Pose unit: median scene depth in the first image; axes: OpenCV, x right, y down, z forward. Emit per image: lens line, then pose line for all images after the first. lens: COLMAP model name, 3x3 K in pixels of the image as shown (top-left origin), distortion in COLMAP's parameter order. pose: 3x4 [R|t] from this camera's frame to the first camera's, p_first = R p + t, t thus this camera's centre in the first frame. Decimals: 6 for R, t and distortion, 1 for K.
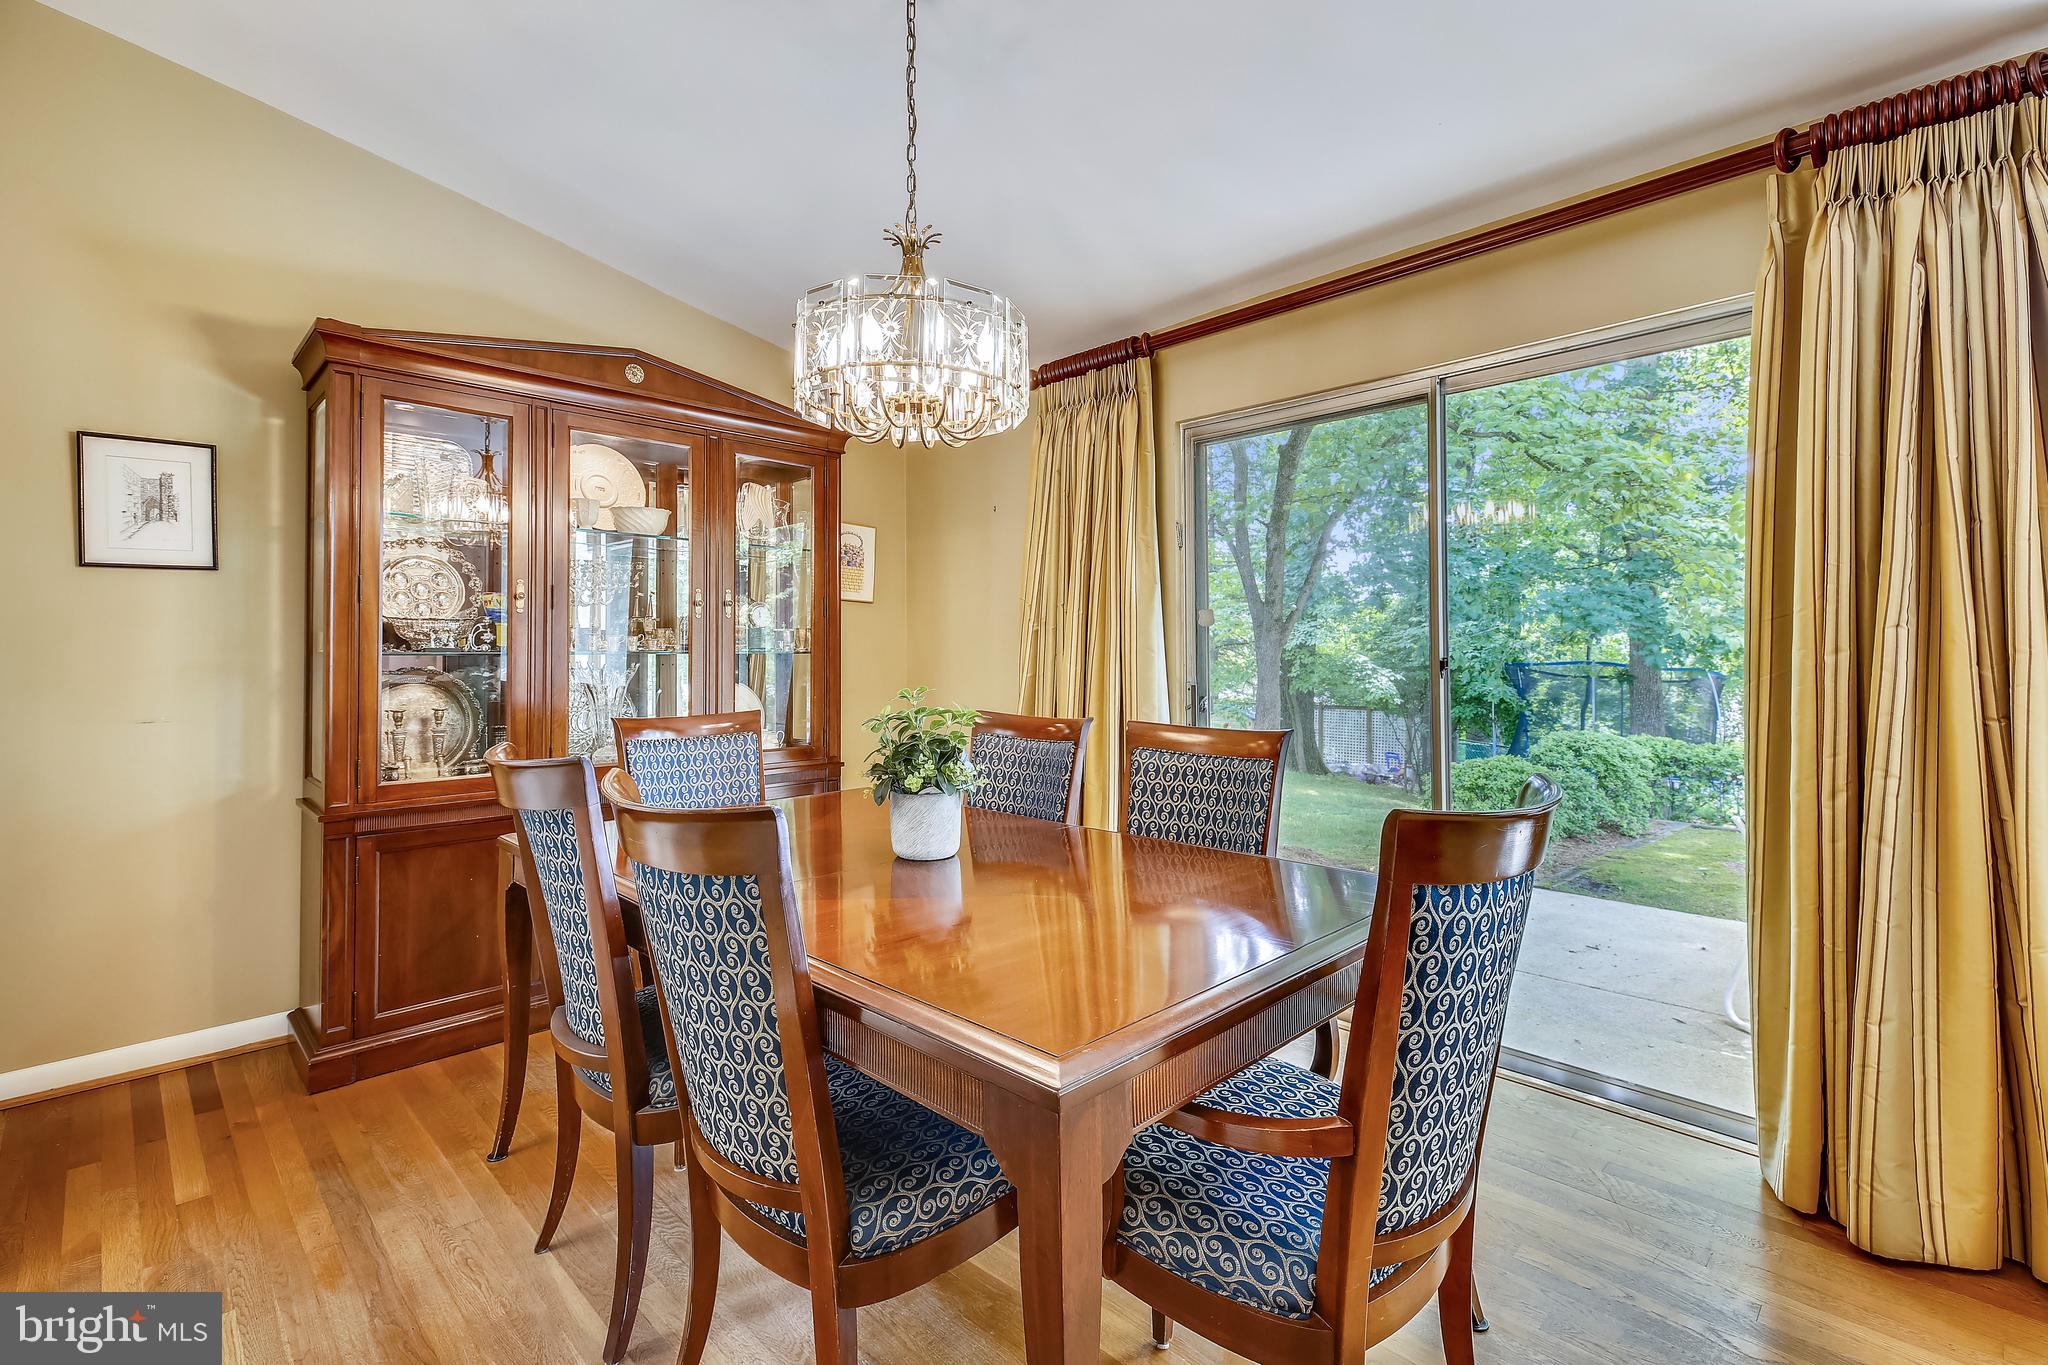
lens RADIAL K [[911.5, 0, 1023.9], [0, 911.5, 667.7], [0, 0, 1]] dist [0.020136, -0.008726]
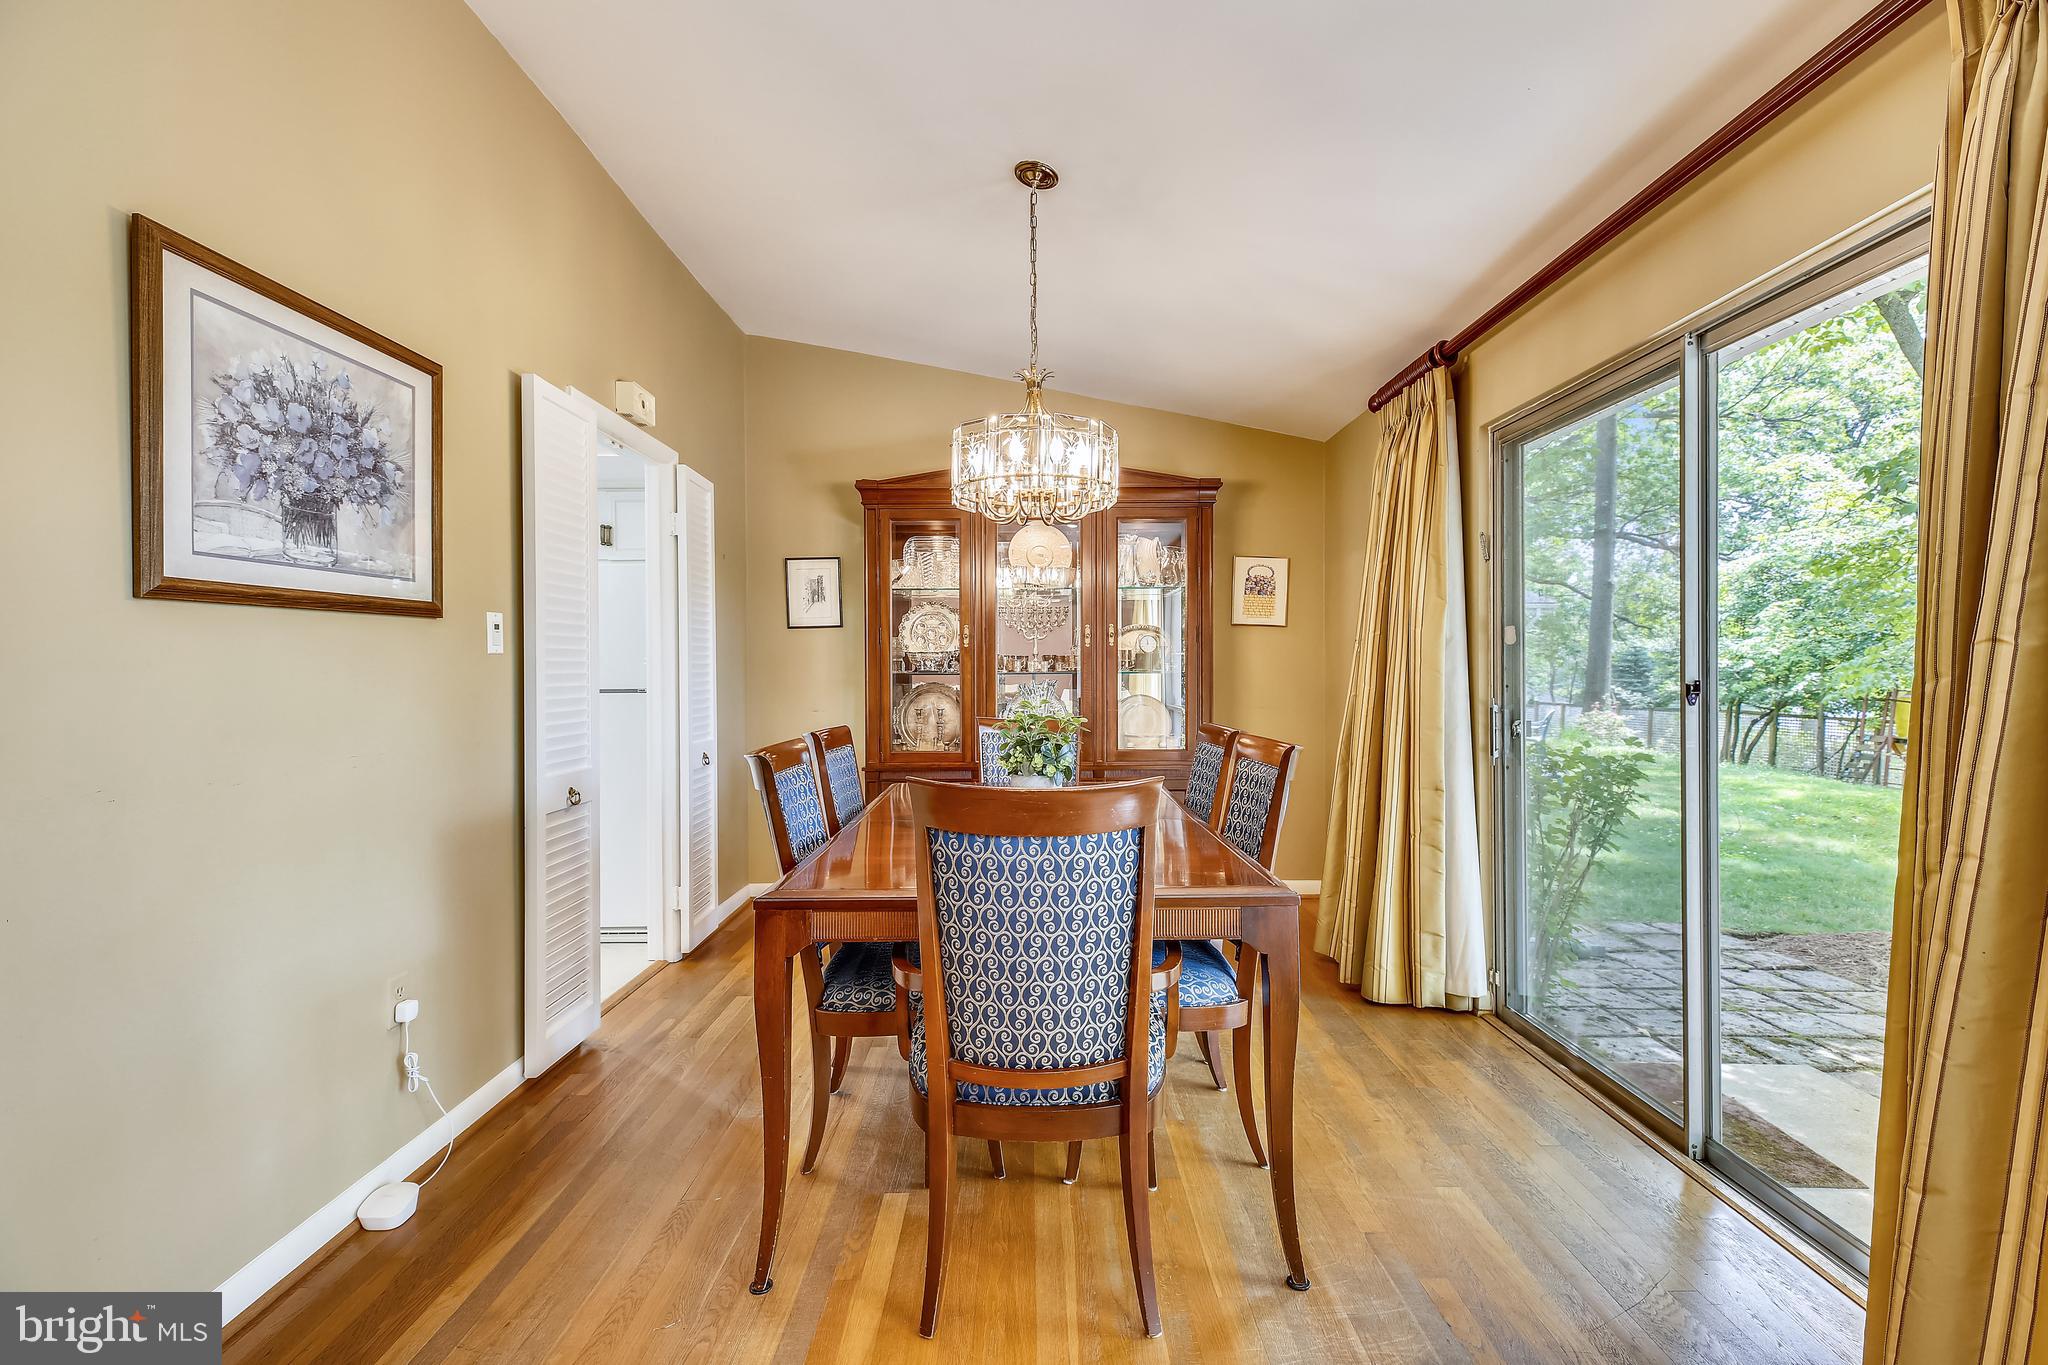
lens RADIAL K [[911.5, 0, 1025.6], [0, 911.5, 670.1], [0, 0, 1]] dist [0.020136, -0.008726]
pose [[0.709034, -0.003744, -0.705164, 0.508936], [-0.006763, 0.999904, -0.012110, -0.004008], [0.705142, 0.013356, 0.708941, 0.006993]]
